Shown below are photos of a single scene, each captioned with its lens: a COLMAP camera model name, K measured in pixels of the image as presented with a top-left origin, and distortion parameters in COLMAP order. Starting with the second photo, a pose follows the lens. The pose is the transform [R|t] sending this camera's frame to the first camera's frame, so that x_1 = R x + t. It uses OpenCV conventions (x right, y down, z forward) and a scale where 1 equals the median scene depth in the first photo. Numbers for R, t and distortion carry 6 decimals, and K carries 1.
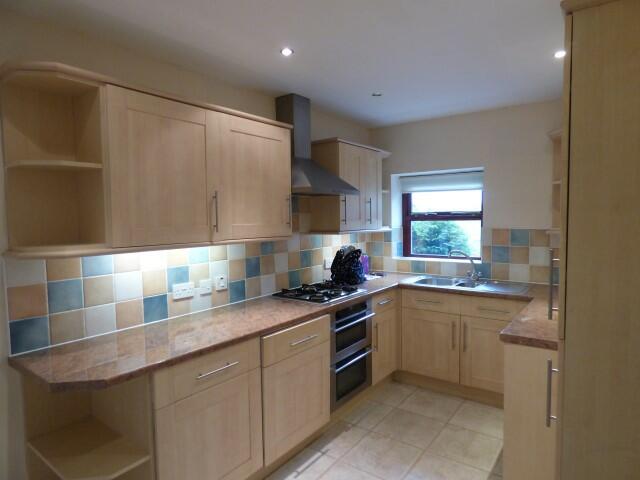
lens RADIAL K [[387.0, 0, 321.7], [0, 387.0, 240.4], [0, 0, 1]] dist [-0.005654, -0.001266]
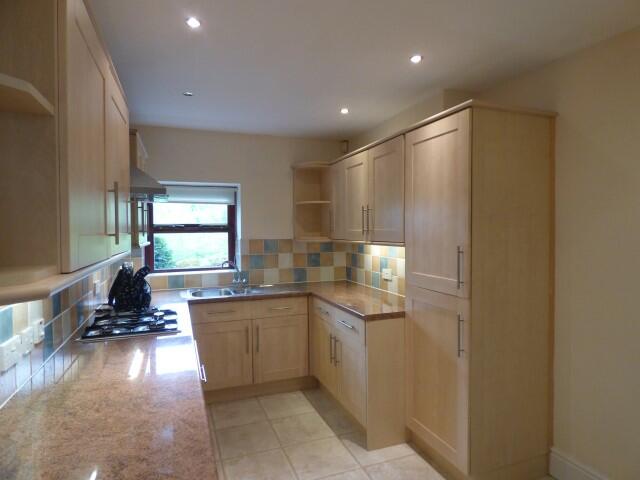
lens RADIAL K [[387.0, 0, 321.5], [0, 387.0, 238.3], [0, 0, 1]] dist [-0.005654, -0.001266]
pose [[0.541416, -0.009655, 0.840700, -0.421441], [0.049327, 0.998576, -0.020299, -0.000427], [-0.839307, 0.052460, 0.541121, 0.233147]]
